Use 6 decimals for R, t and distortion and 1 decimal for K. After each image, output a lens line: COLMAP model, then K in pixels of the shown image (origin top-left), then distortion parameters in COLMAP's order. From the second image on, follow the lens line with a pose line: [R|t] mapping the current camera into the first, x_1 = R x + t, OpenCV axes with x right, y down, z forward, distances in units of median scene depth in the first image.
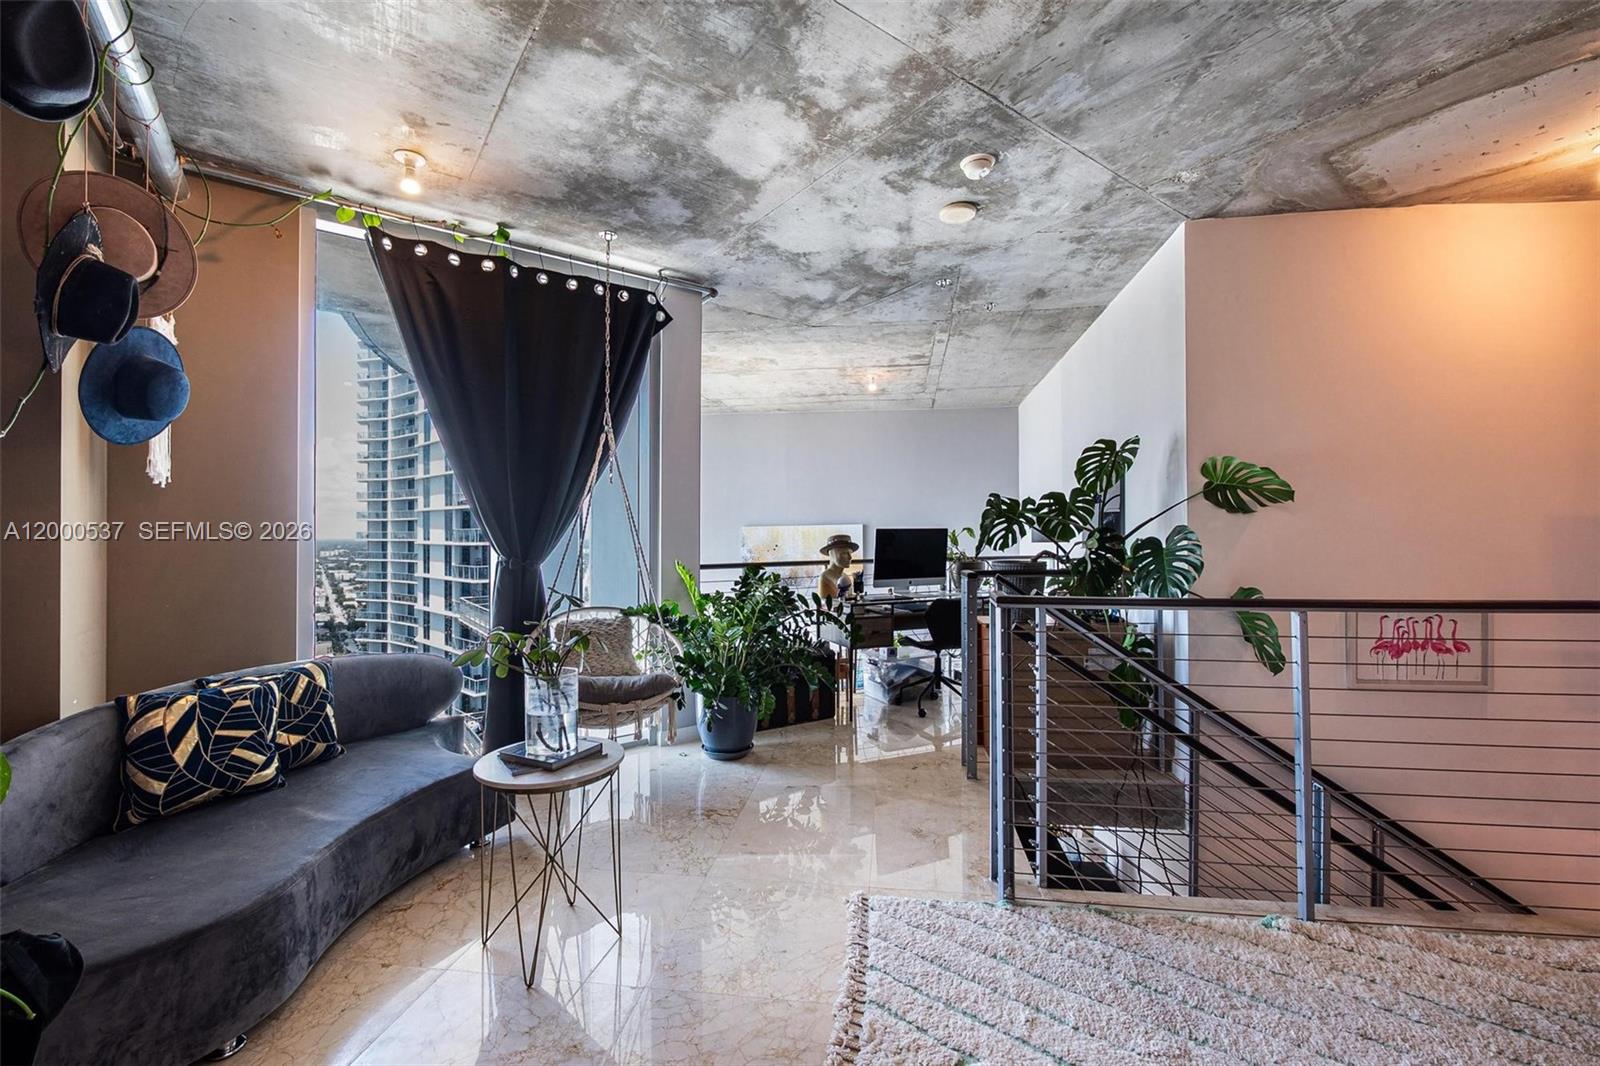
lens RADIAL K [[670.4, 0, 805.9], [0, 670.4, 529.2], [0, 0, 1]] dist [-0.002878, 0.001170]
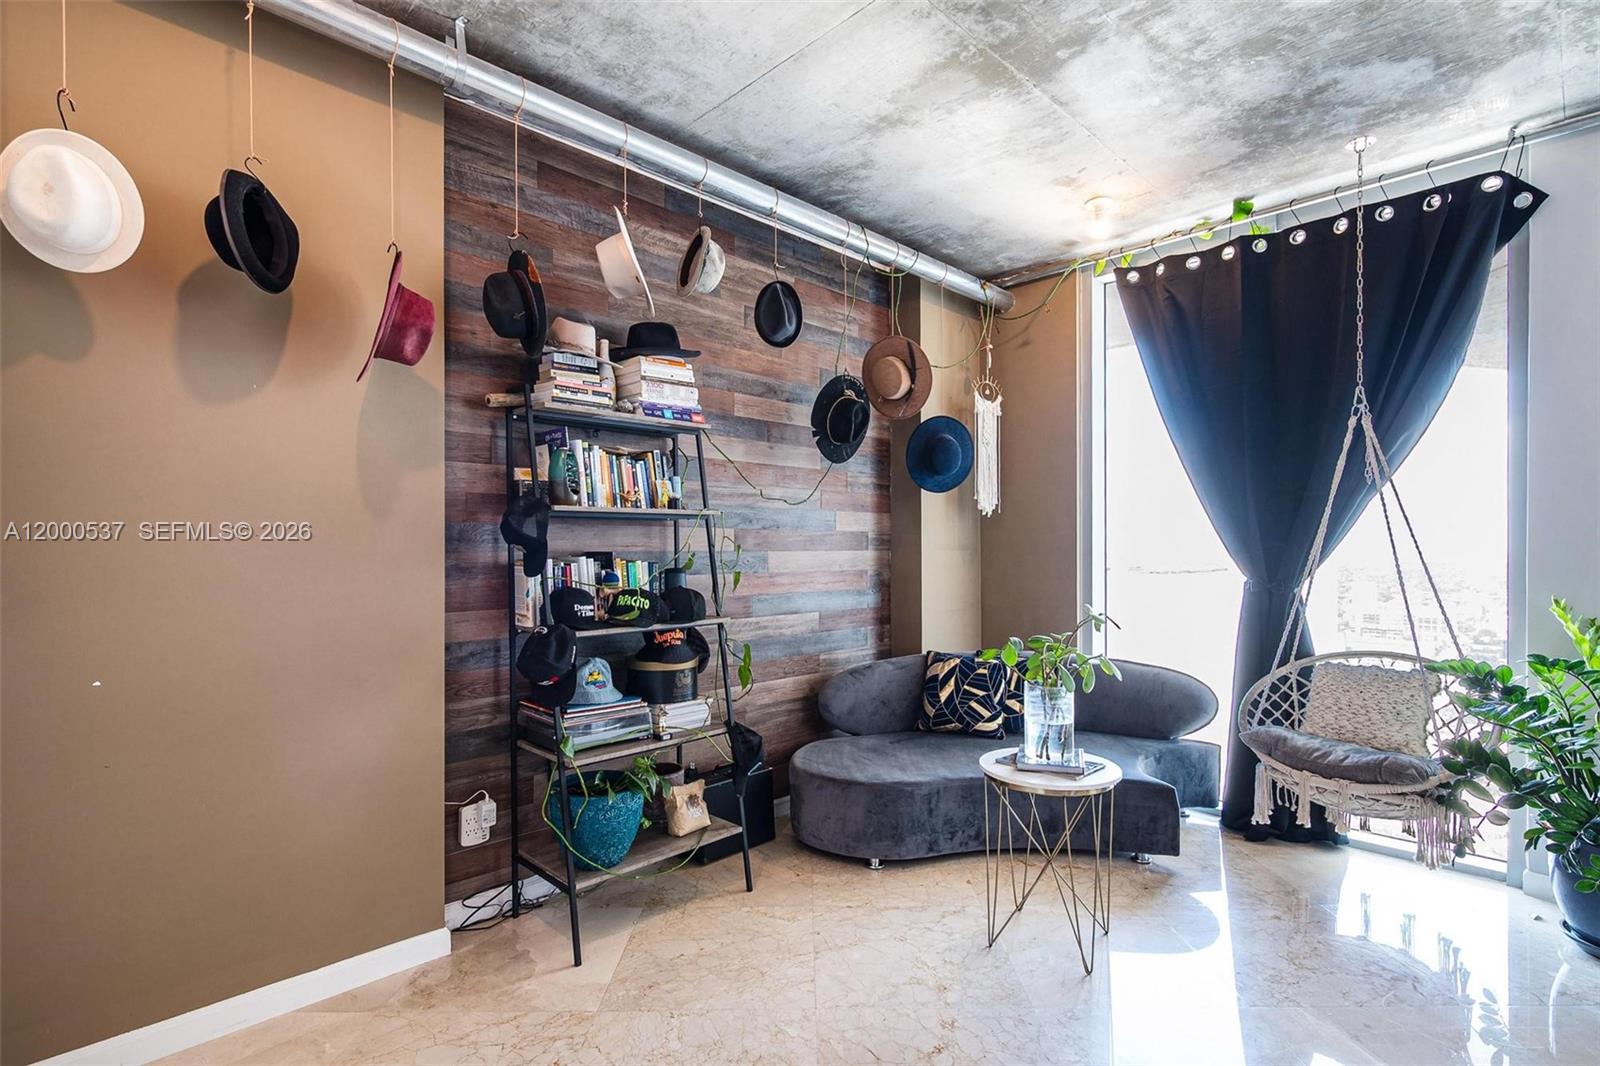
lens RADIAL K [[759.5, 0, 802.4], [0, 759.5, 553.4], [0, 0, 1]] dist [0.001452, -0.000476]
pose [[0.130657, 0.011062, -0.991366, 0.553155], [0.002925, 0.999929, 0.011543, -0.003021], [0.991423, -0.004408, 0.130616, 0.349310]]
